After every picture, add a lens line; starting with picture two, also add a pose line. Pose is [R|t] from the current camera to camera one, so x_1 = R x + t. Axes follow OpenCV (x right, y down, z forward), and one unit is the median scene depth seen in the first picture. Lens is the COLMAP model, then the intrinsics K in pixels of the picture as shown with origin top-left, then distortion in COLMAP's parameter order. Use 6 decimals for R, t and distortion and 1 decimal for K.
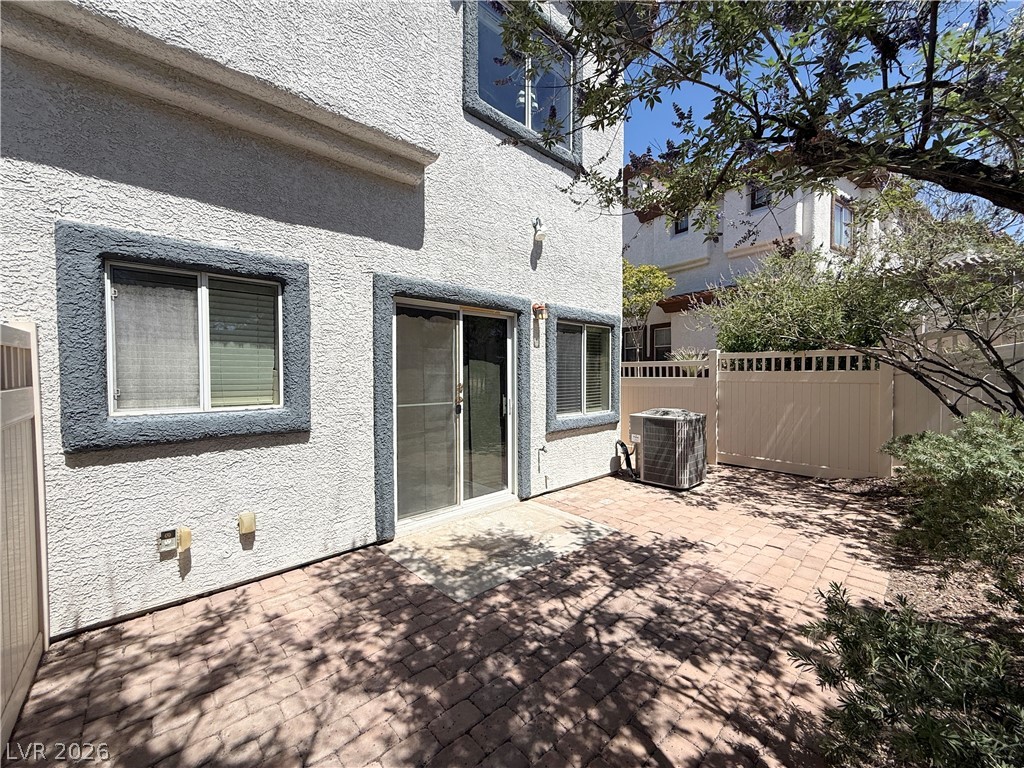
lens RADIAL K [[407.4, 0, 514.8], [0, 407.4, 387.3], [0, 0, 1]] dist [0.000509, 0.000005]
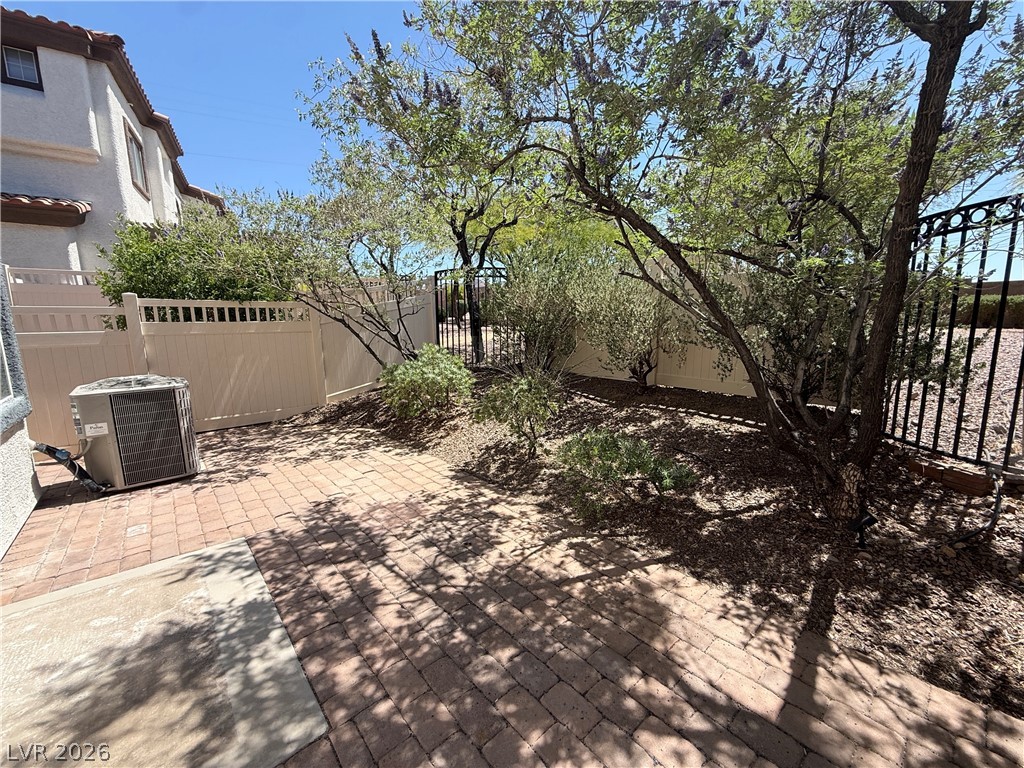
lens RADIAL K [[407.4, 0, 508.3], [0, 407.4, 377.4], [0, 0, 1]] dist [0.000509, 0.000005]
pose [[0.040521, -0.136984, 0.989744, -0.525044], [0.045706, 0.989775, 0.135117, -0.019486], [-0.998133, 0.039762, 0.046368, 0.594489]]
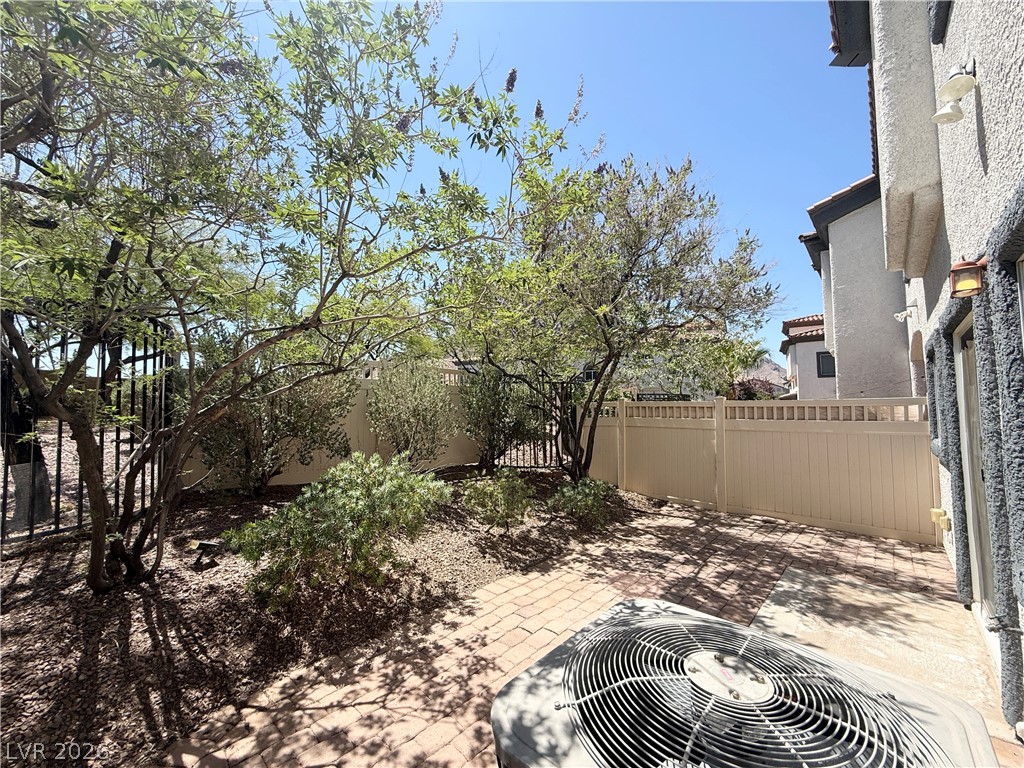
lens RADIAL K [[407.4, 0, 509.0], [0, 407.4, 388.0], [0, 0, 1]] dist [0.000509, 0.000005]
pose [[-0.997916, -0.003351, -0.064432, 0.863181], [-0.002122, 0.999815, -0.019133, -0.096481], [0.064484, -0.018956, -0.997739, 2.099646]]
